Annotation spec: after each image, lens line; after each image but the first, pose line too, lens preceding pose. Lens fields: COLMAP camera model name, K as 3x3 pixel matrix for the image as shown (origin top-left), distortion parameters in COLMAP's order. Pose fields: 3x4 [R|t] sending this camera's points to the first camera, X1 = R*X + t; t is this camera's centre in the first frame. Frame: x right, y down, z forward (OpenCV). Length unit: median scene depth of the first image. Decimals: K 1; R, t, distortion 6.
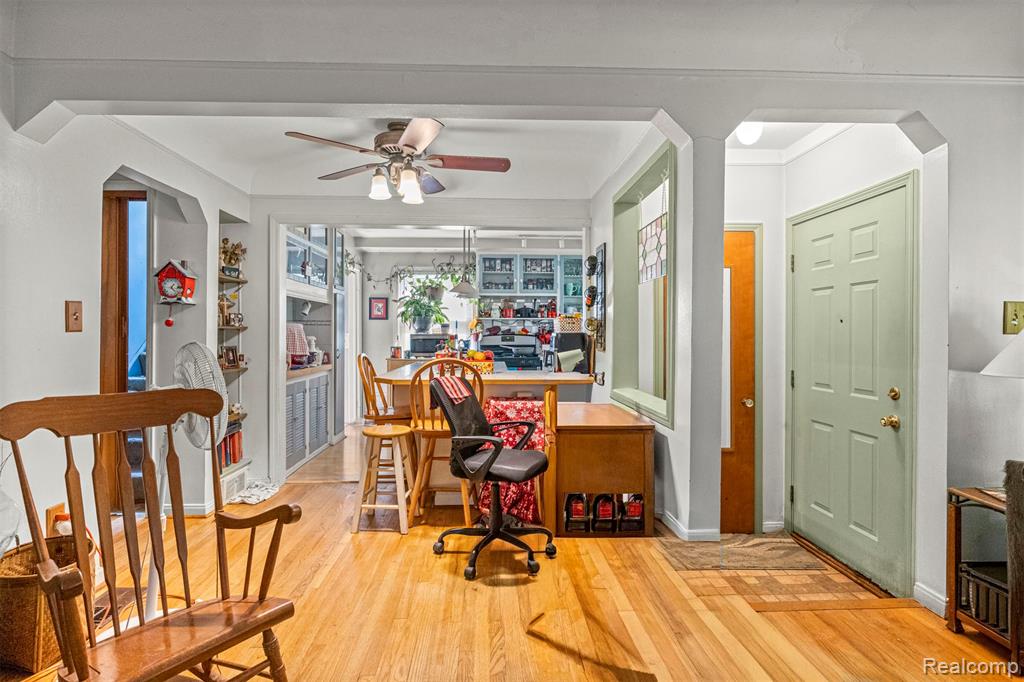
lens RADIAL K [[520.9, 0, 508.8], [0, 520.9, 335.0], [0, 0, 1]] dist [-0.002485, -0.000529]
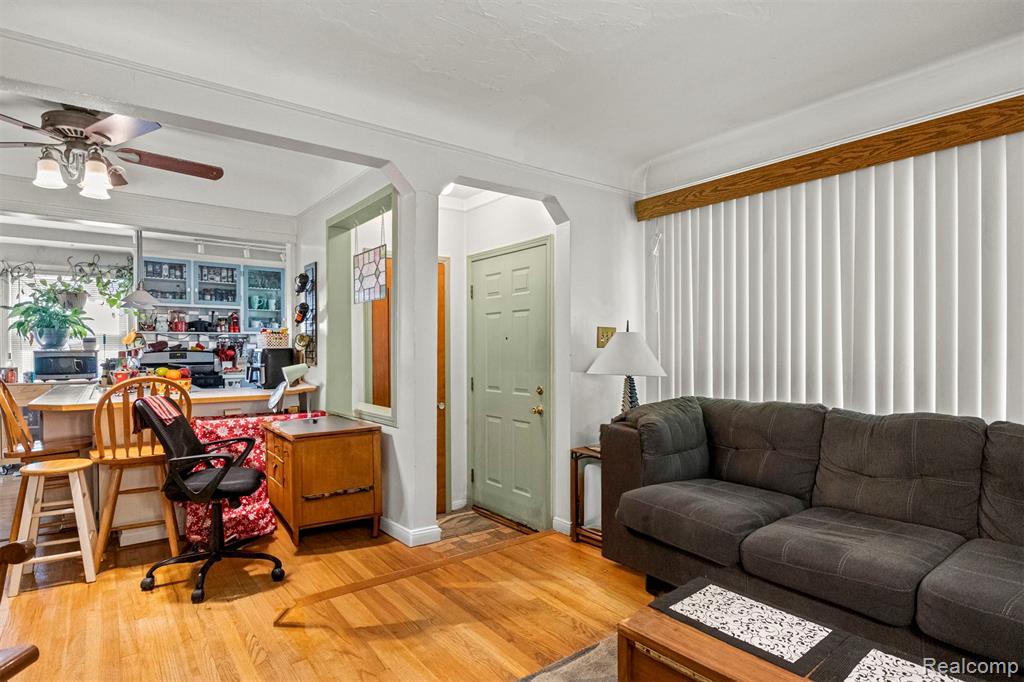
lens RADIAL K [[527.0, 0, 515.4], [0, 527.0, 355.0], [0, 0, 1]] dist [-0.003690, -0.000972]
pose [[0.812931, -0.011065, 0.582255, -0.121547], [0.006470, 0.999929, 0.009970, 0.002127], [-0.582324, -0.004337, 0.812945, -0.105308]]
